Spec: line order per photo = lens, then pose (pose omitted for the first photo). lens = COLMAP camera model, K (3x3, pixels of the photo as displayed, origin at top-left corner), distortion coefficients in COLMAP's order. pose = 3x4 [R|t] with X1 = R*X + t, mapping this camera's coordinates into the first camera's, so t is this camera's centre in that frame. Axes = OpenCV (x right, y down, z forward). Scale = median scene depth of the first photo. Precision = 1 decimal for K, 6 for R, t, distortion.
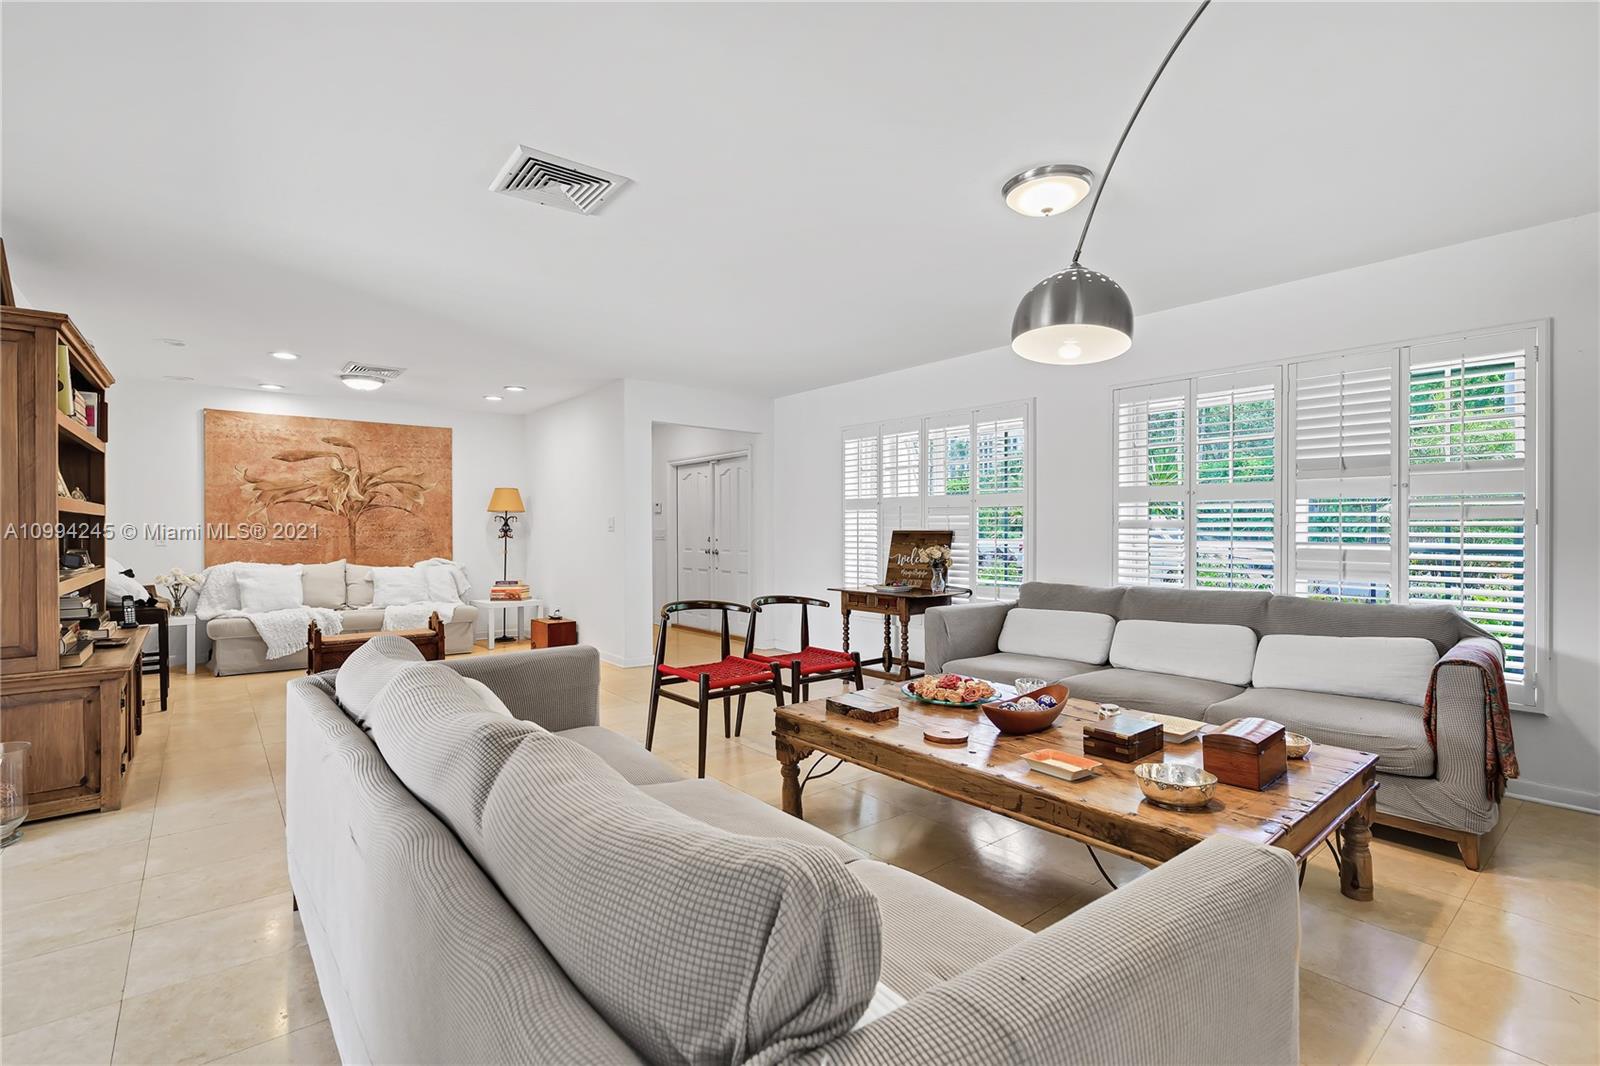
lens RADIAL K [[737.1, 0, 804.0], [0, 737.1, 527.8], [0, 0, 1]] dist [-0.001807, -0.000105]
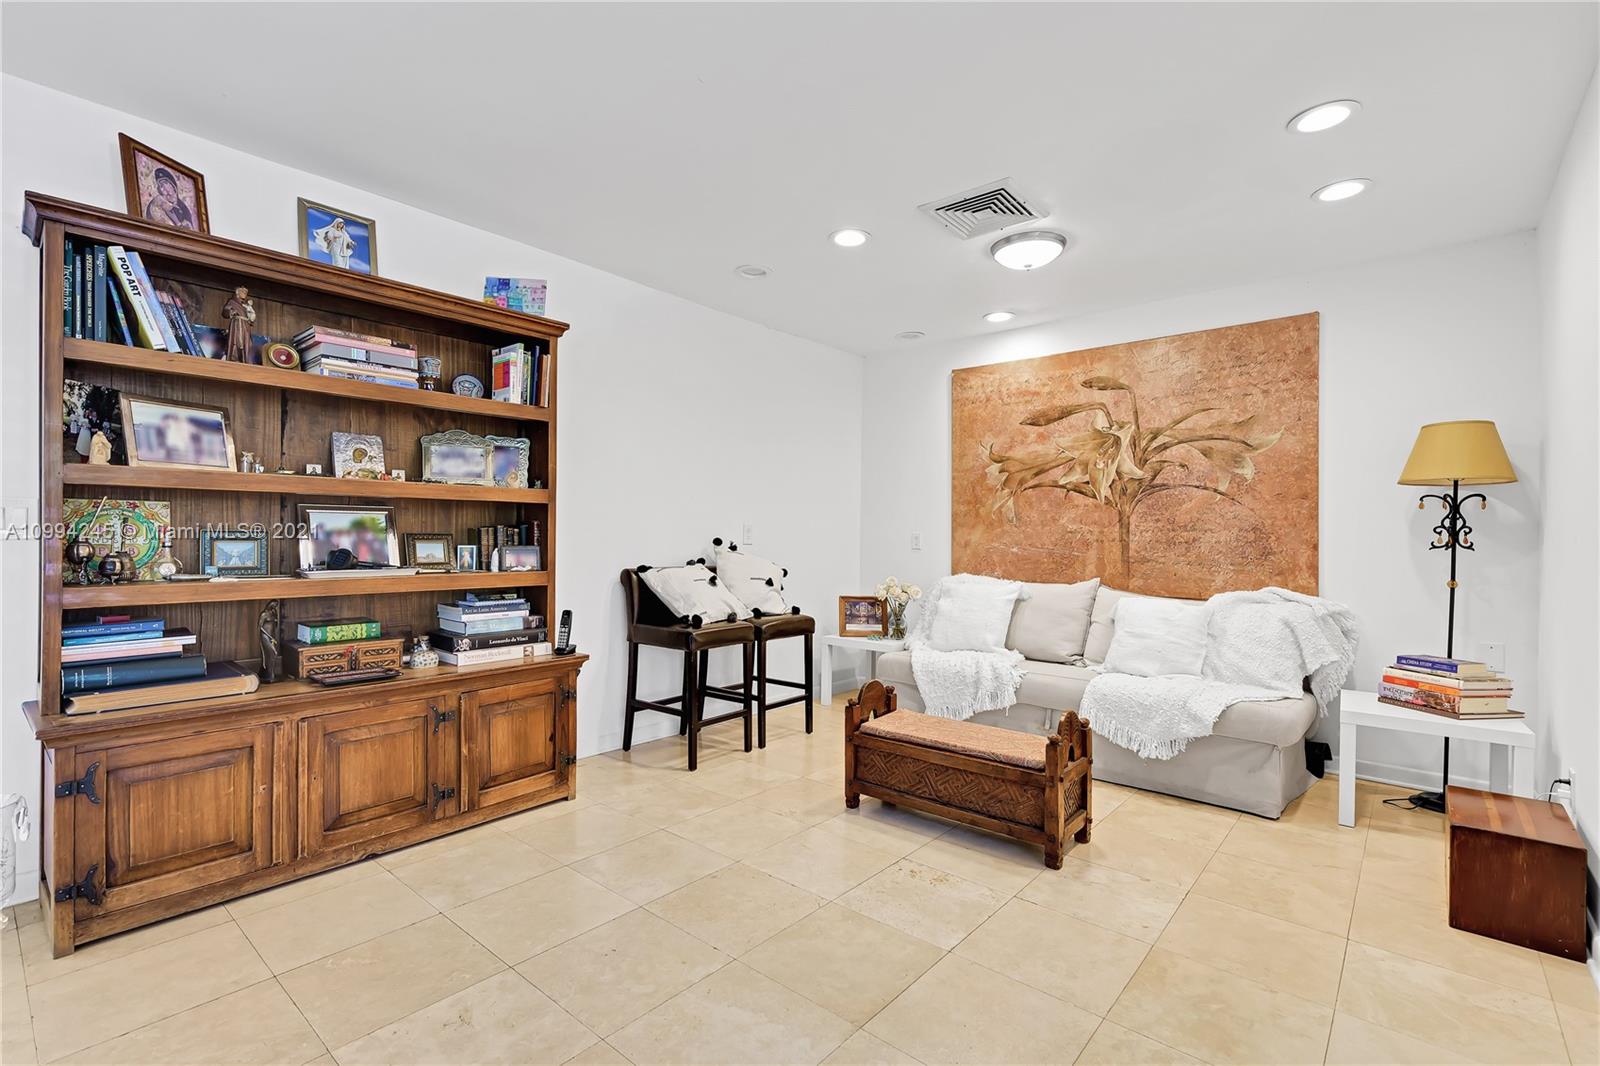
lens RADIAL K [[734.0, 0, 803.8], [0, 734.0, 536.3], [0, 0, 1]] dist [-0.001672, -0.000124]
pose [[0.180354, -0.000538, -0.983602, -0.086602], [-0.006769, 0.999975, -0.001788, 0.011116], [0.983579, 0.006981, 0.180346, 0.645277]]
